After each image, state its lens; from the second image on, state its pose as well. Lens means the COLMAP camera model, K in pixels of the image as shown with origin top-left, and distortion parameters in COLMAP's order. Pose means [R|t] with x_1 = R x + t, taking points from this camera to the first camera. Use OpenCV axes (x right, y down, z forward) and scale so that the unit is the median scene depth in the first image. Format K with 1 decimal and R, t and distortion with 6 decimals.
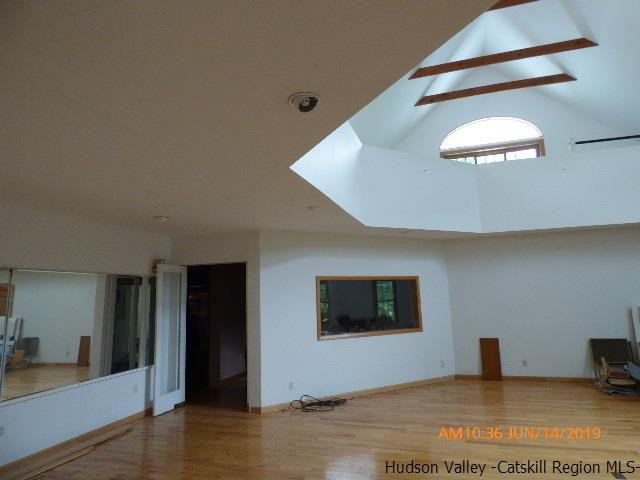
lens RADIAL K [[410.3, 0, 320.0], [0, 410.3, 240.0], [0, 0, 1]] dist [-0.003685, -0.002472]
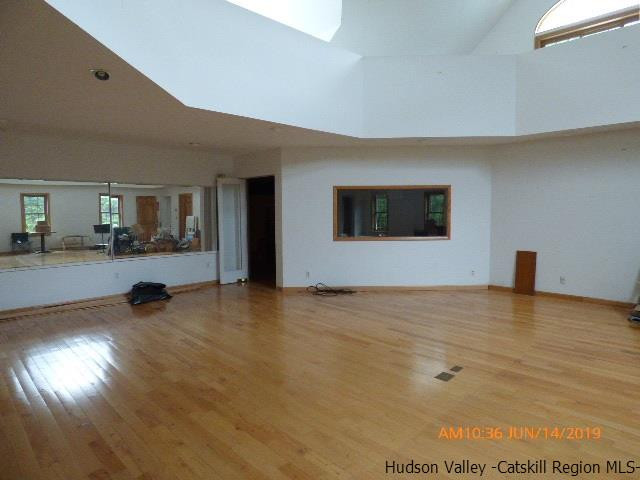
lens RADIAL K [[405.0, 0, 320.0], [0, 405.0, 240.0], [0, 0, 1]] dist [-0.006545, -0.002573]
pose [[0.874557, 0.057247, -0.481532, 0.514546], [0.048926, 0.977523, 0.205072, 0.002159], [0.482449, -0.202907, 0.852099, -0.010490]]
